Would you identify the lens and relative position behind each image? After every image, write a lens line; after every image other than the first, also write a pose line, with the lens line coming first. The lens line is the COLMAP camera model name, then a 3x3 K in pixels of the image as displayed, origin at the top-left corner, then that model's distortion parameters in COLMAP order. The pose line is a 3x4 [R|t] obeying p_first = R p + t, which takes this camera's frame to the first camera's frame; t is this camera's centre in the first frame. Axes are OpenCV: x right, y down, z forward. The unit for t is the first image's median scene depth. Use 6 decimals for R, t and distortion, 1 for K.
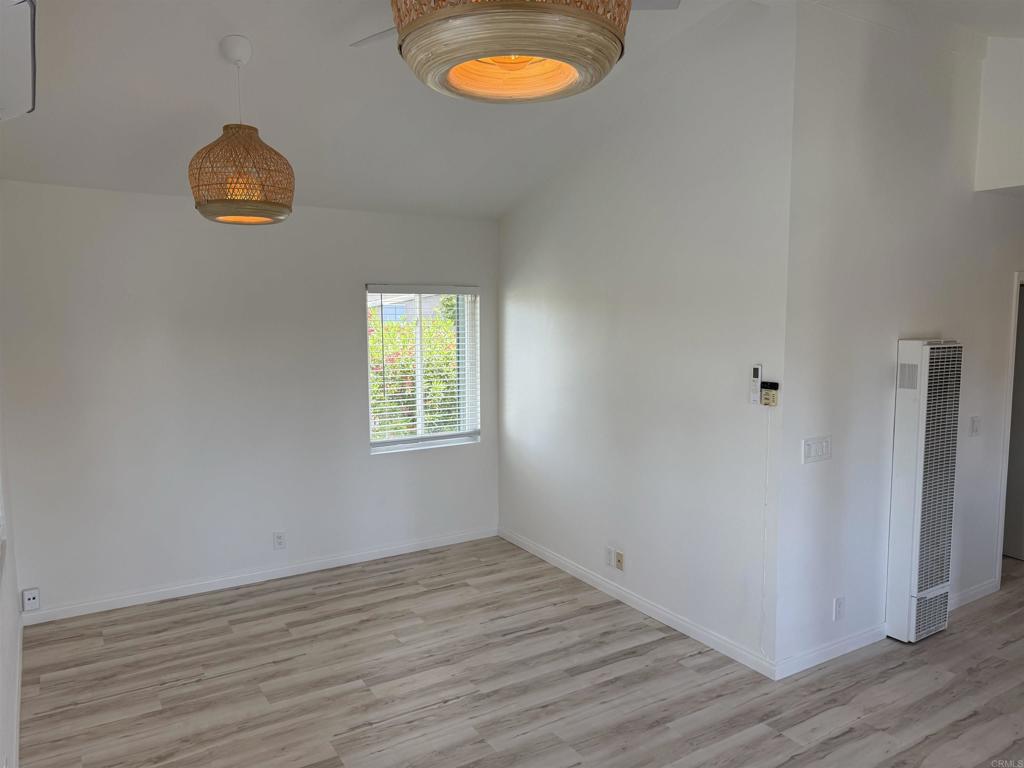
lens RADIAL K [[720.5, 0, 505.5], [0, 720.5, 388.0], [0, 0, 1]] dist [0.066612, -0.082187]
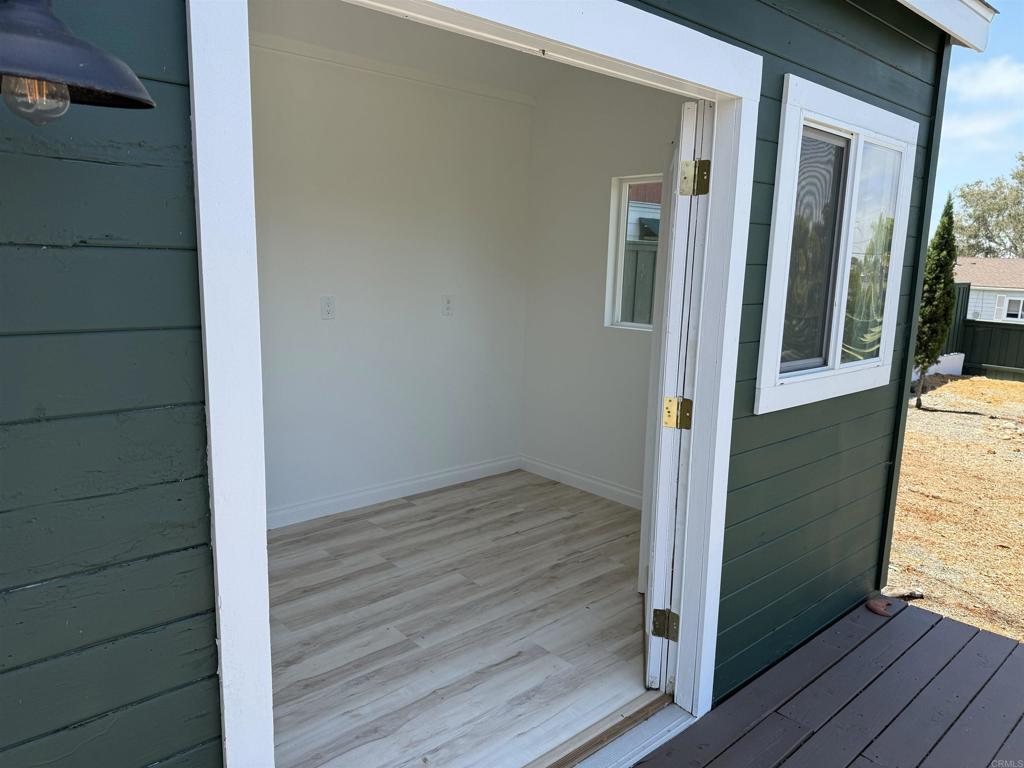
lens RADIAL K [[724.8, 0, 512.0], [0, 724.8, 384.0], [0, 0, 1]] dist [0.020876, -0.008801]
pose [[-0.980439, 0.010864, -0.196521, -0.273198], [-0.044499, 0.960385, 0.275099, -0.083073], [0.191725, 0.278463, -0.941116, 1.645657]]
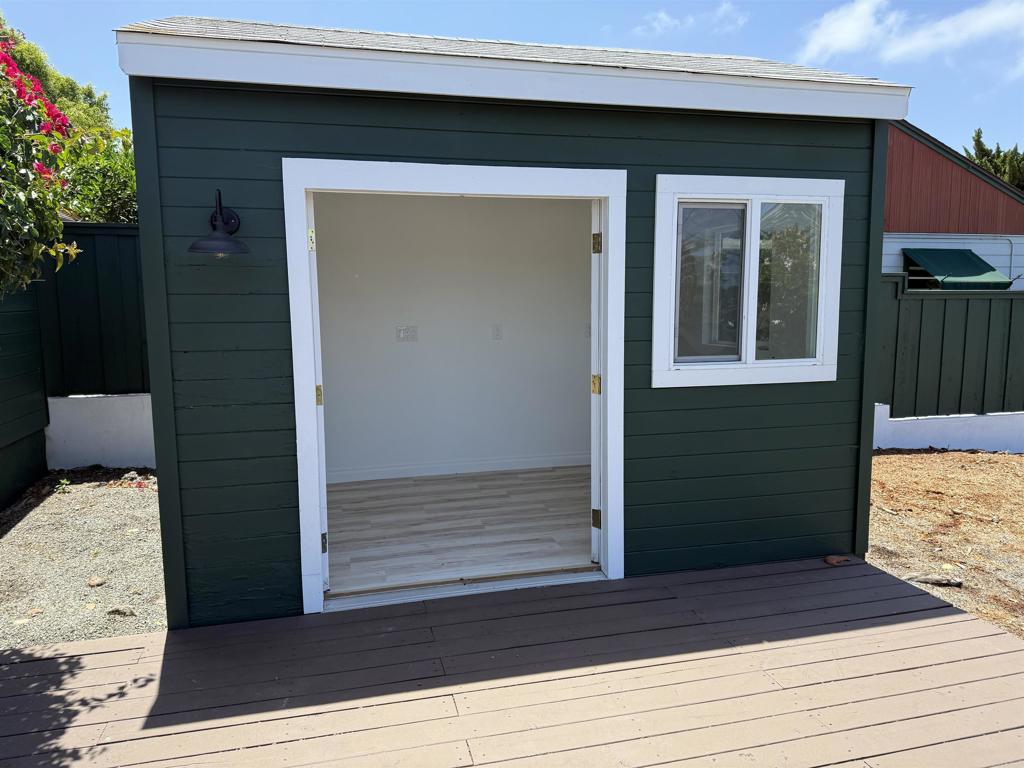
lens RADIAL K [[720.5, 0, 505.5], [0, 720.5, 388.0], [0, 0, 1]] dist [0.066612, -0.082187]
pose [[-0.953592, -0.024713, 0.300087, -0.680113], [0.044422, 0.974174, 0.221386, -0.116002], [-0.297808, 0.224442, -0.927866, 2.039852]]
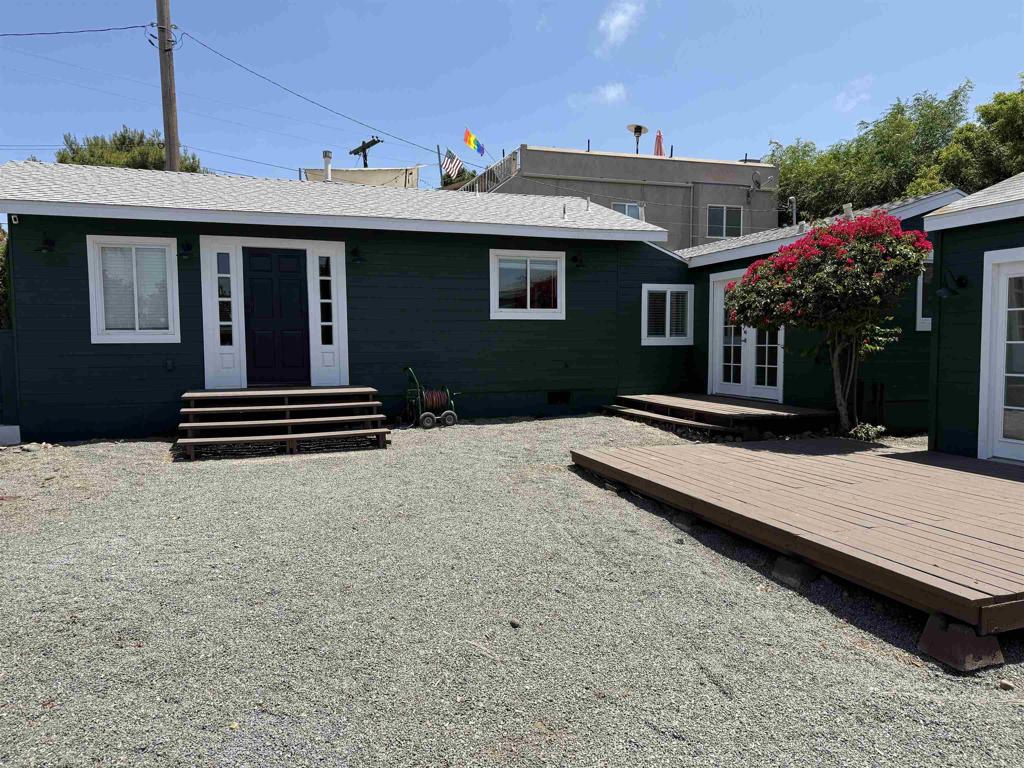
lens RADIAL K [[721.5, 0, 509.4], [0, 721.5, 388.2], [0, 0, 1]] dist [0.089176, -0.114556]
pose [[0.231666, -0.062291, 0.970799, -2.244515], [0.107465, 0.993479, 0.038102, -0.056268], [-0.966841, 0.095500, 0.236849, 2.067139]]
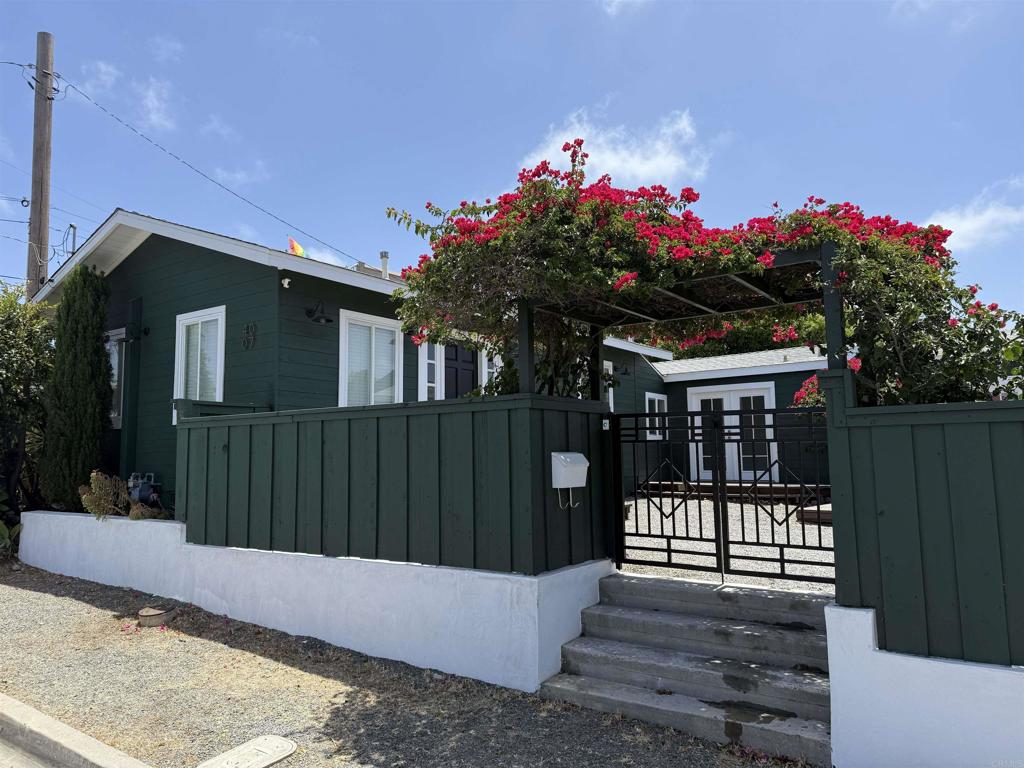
lens RADIAL K [[721.5, 0, 509.4], [0, 721.5, 388.2], [0, 0, 1]] dist [0.089176, -0.114556]
pose [[-0.340361, 0.102915, 0.934646, -2.442658], [0.110280, 0.991501, -0.069016, -0.155358], [-0.933806, 0.079582, -0.348818, 4.232575]]
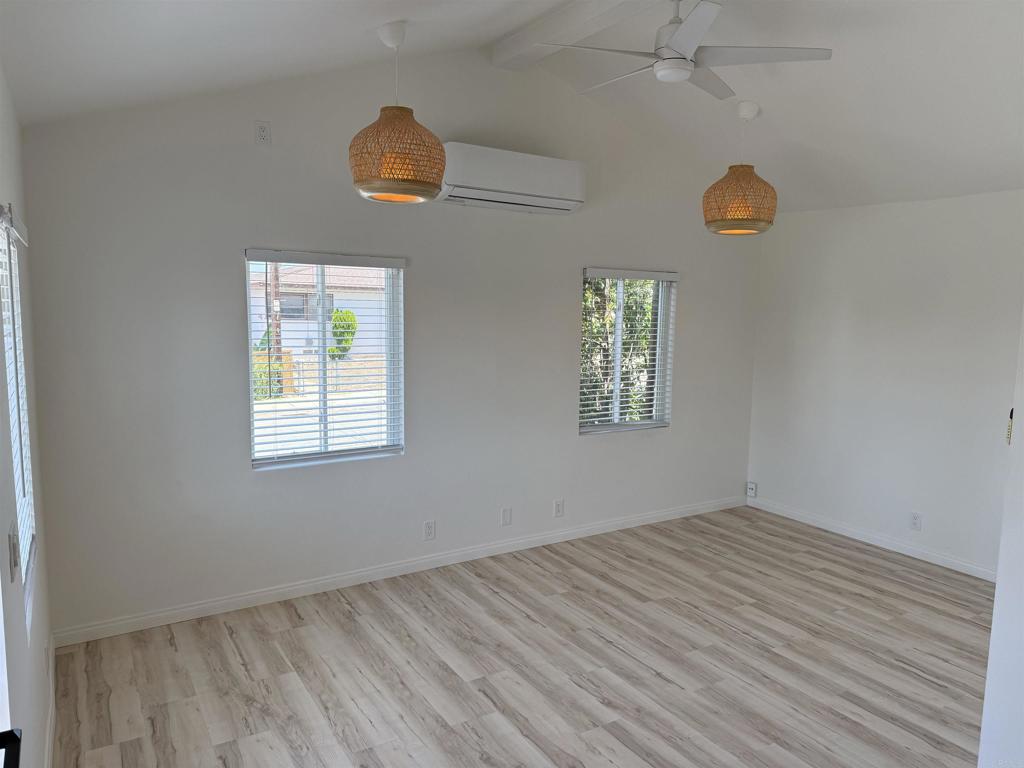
lens RADIAL K [[720.5, 0, 505.5], [0, 720.5, 388.0], [0, 0, 1]] dist [0.066612, -0.082187]
pose [[-0.015257, 0.117237, -0.992987, 0.867849], [-0.119441, 0.985778, 0.118221, -0.036348], [0.992724, 0.120407, -0.001037, 0.490879]]
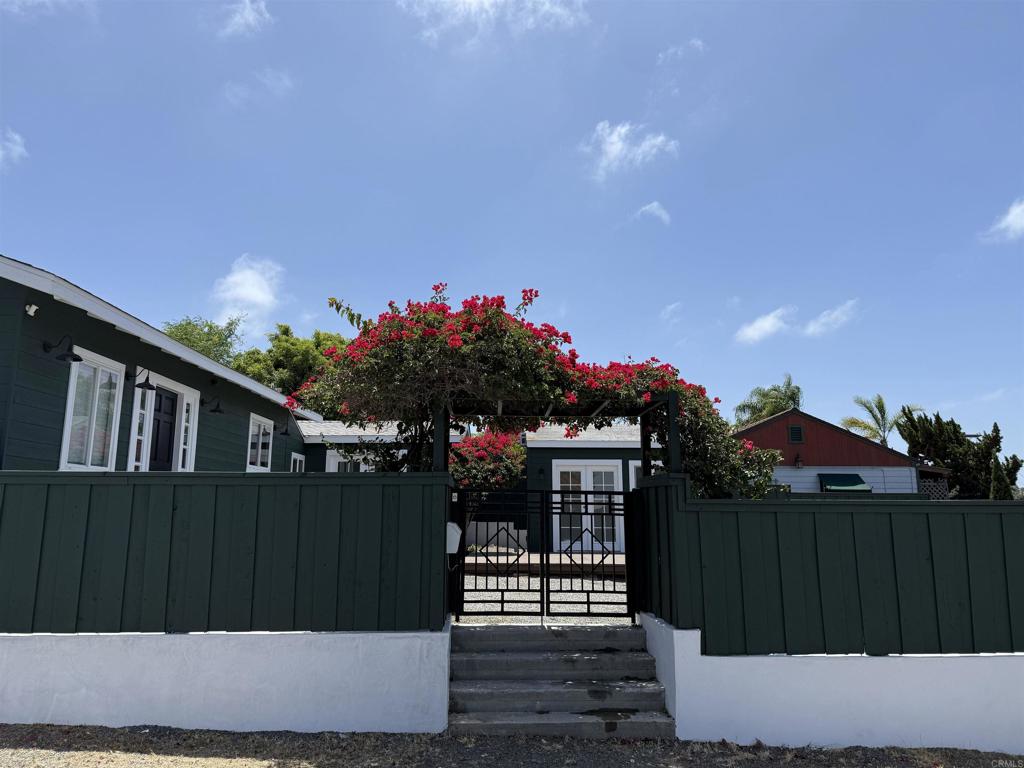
lens RADIAL K [[717.1, 0, 512.0], [0, 717.1, 384.0], [0, 0, 1]] dist [0.124744, -0.211048]
pose [[-0.848871, 0.094577, 0.520070, -2.192016], [0.056248, 0.994439, -0.089034, -0.269872], [-0.525599, -0.046326, -0.849470, 4.957221]]
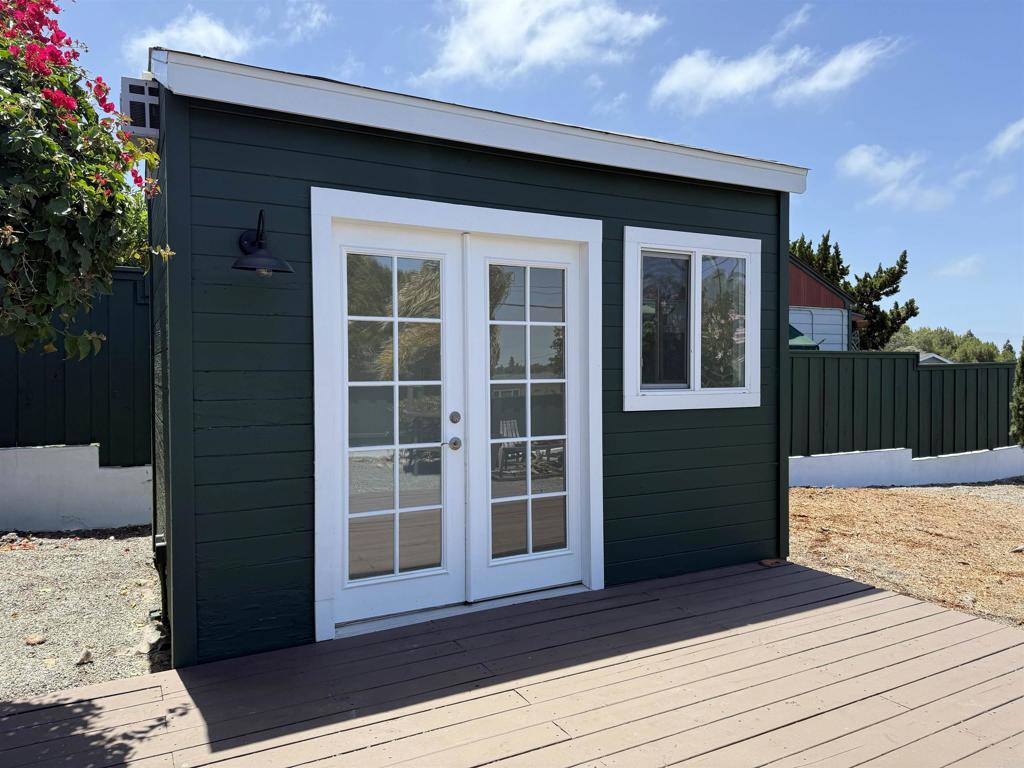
lens RADIAL K [[719.0, 0, 512.0], [0, 719.0, 384.0], [0, 0, 1]] dist [0.106026, -0.158899]
pose [[-0.998608, 0.005701, 0.052444, -0.478591], [0.012368, 0.991737, 0.127689, -0.076962], [-0.051283, 0.128160, -0.990427, 2.153495]]
